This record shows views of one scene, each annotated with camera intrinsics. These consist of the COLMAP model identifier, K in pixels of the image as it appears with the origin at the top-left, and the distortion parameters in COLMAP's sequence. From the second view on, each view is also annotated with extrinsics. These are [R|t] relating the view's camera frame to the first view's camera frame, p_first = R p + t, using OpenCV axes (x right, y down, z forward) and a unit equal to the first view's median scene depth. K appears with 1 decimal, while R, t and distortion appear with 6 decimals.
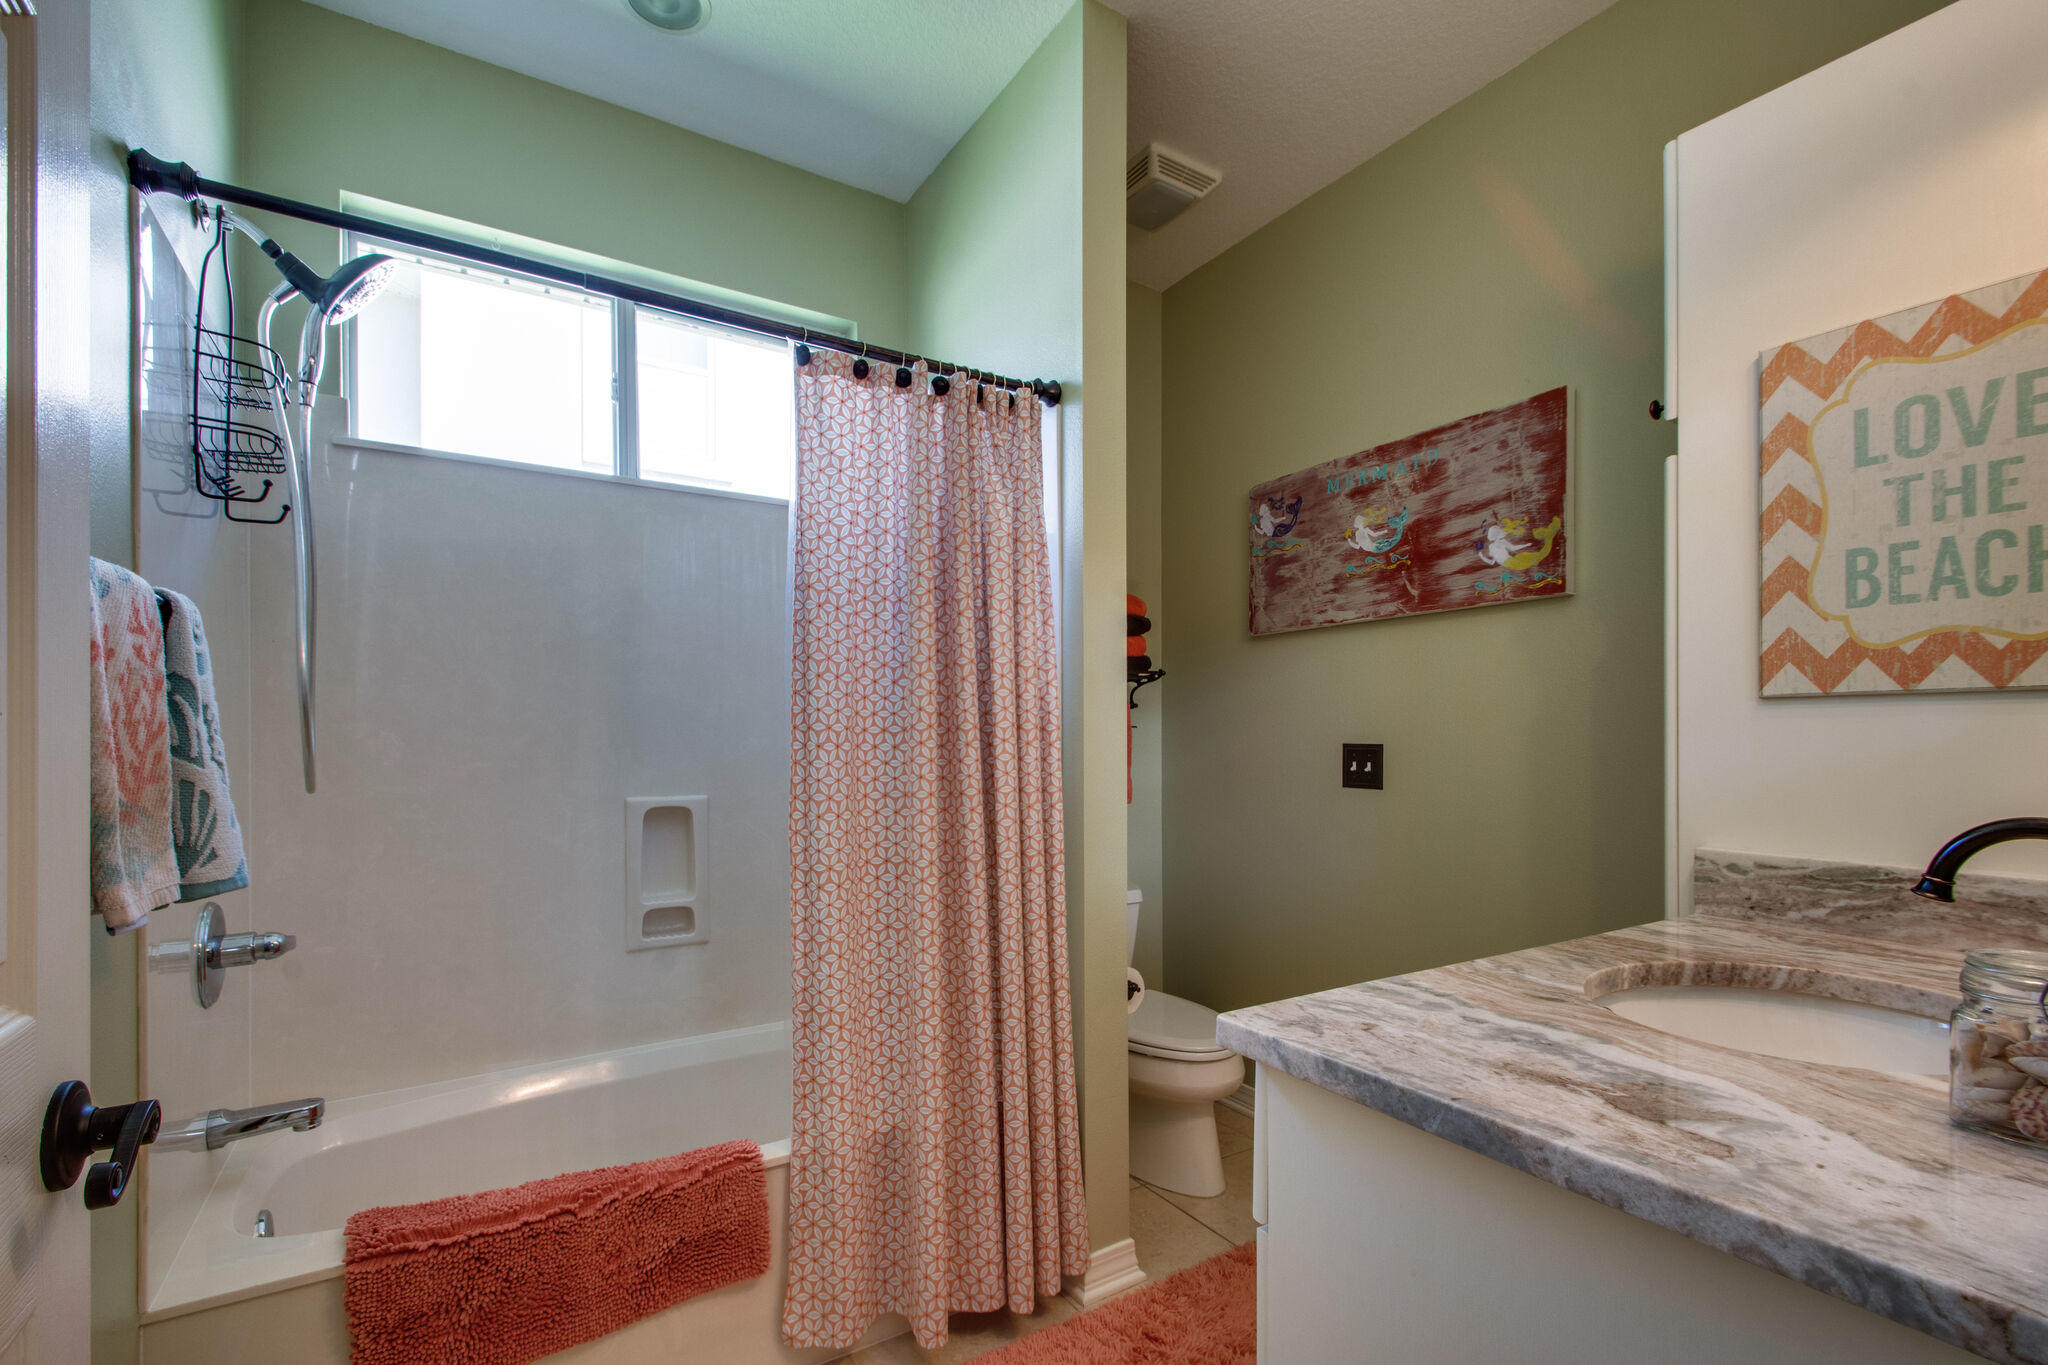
lens RADIAL K [[900.2, 0, 995.6], [0, 900.2, 726.7], [0, 0, 1]] dist [0.002063, -0.000481]
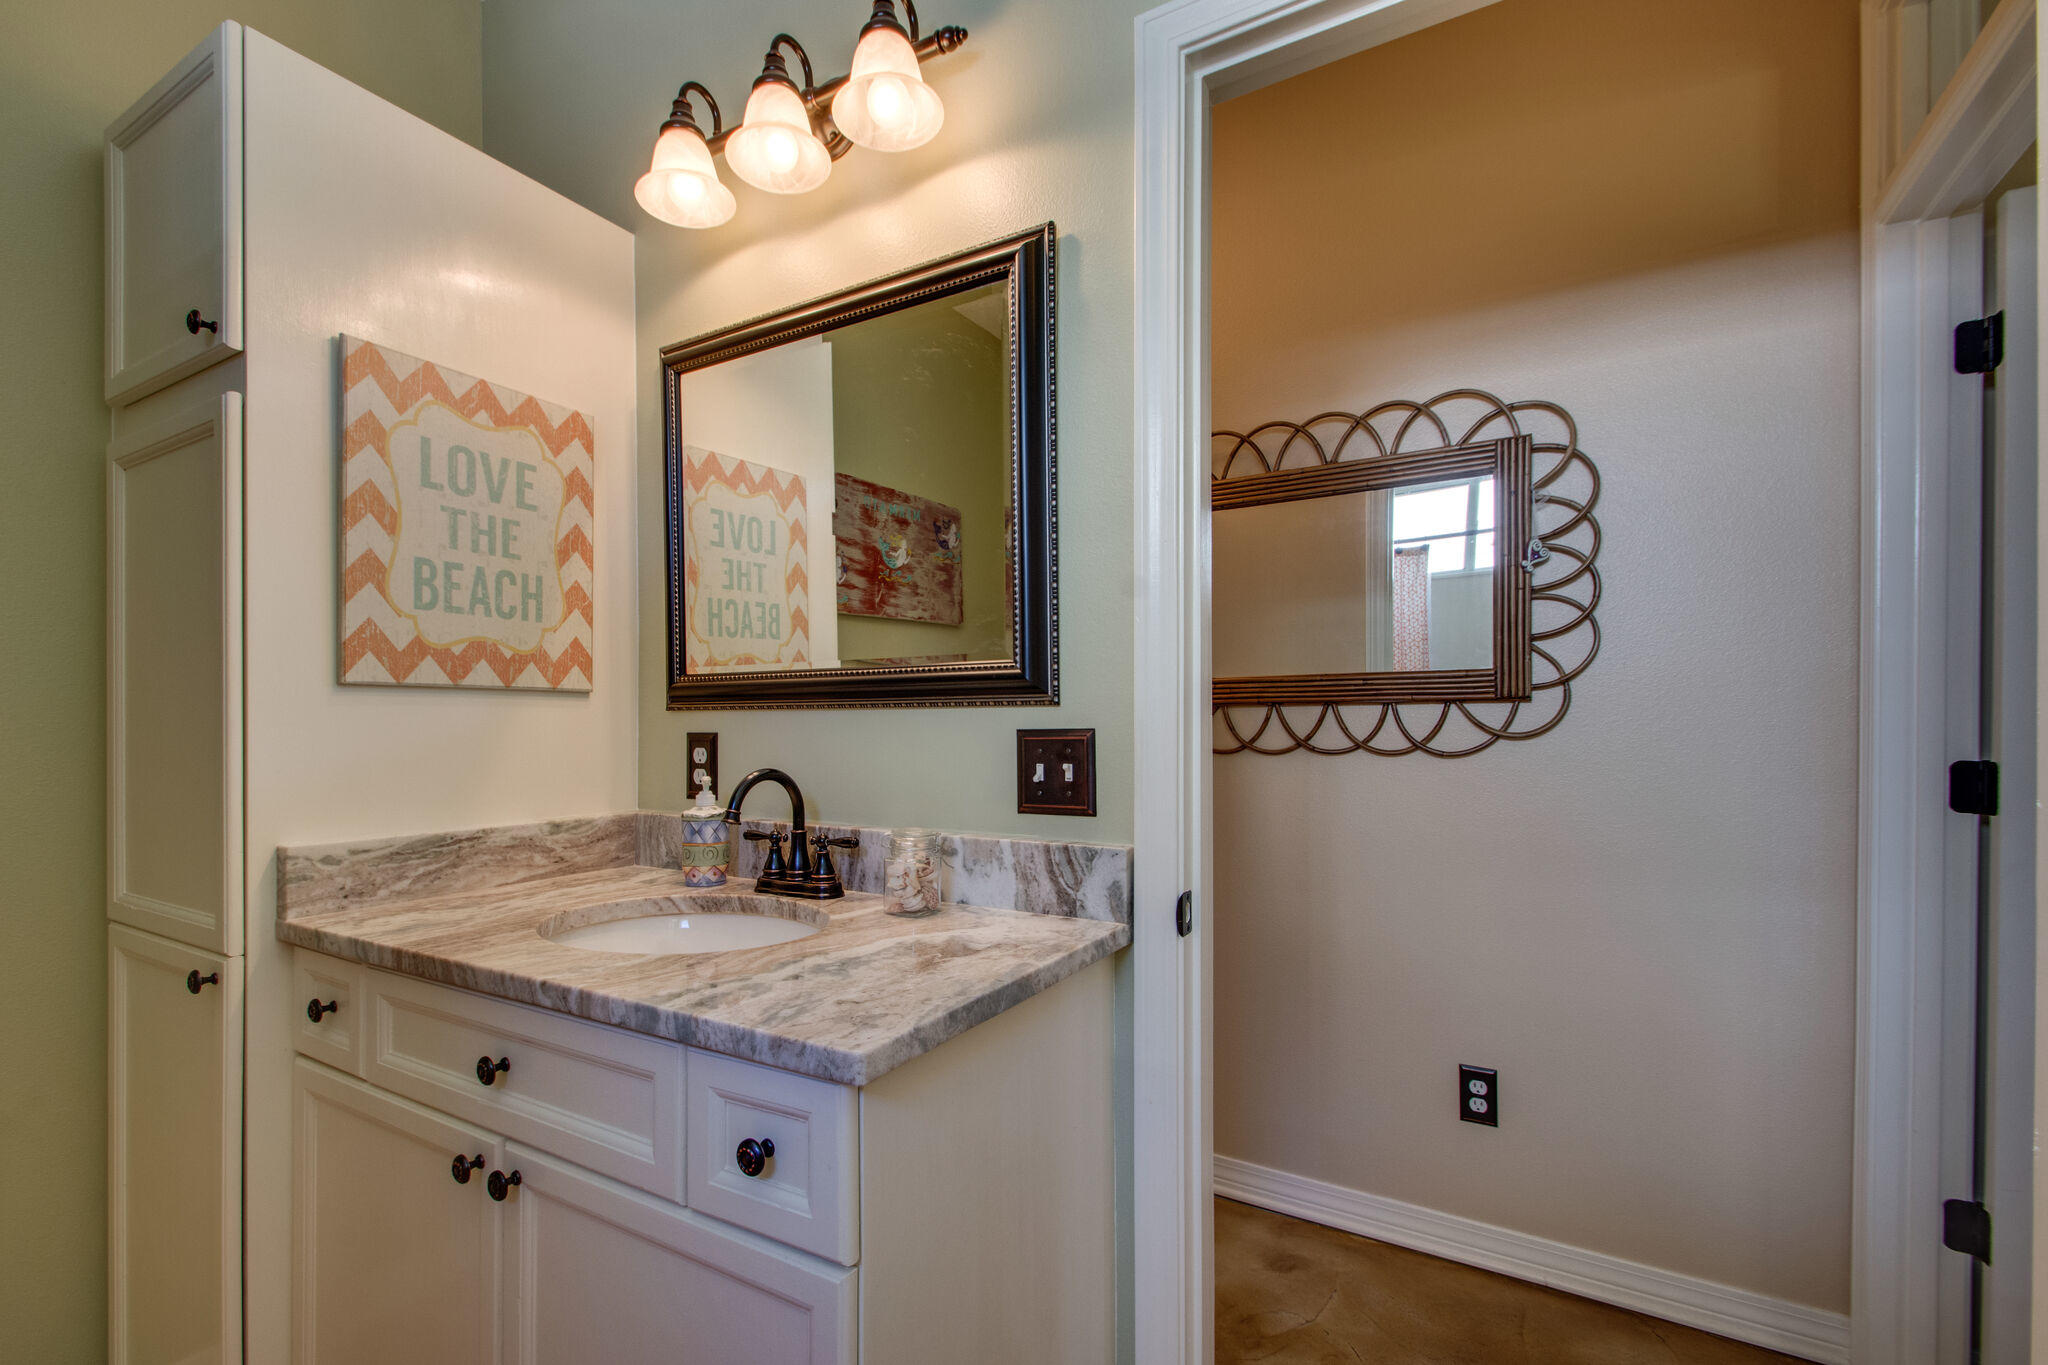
lens RADIAL K [[900.2, 0, 995.6], [0, 900.2, 726.7], [0, 0, 1]] dist [0.002063, -0.000481]
pose [[-0.467493, -0.004631, 0.883985, -0.408059], [-0.010070, 0.999949, -0.000088, 0.008770], [-0.883939, -0.008943, -0.467516, 0.931531]]
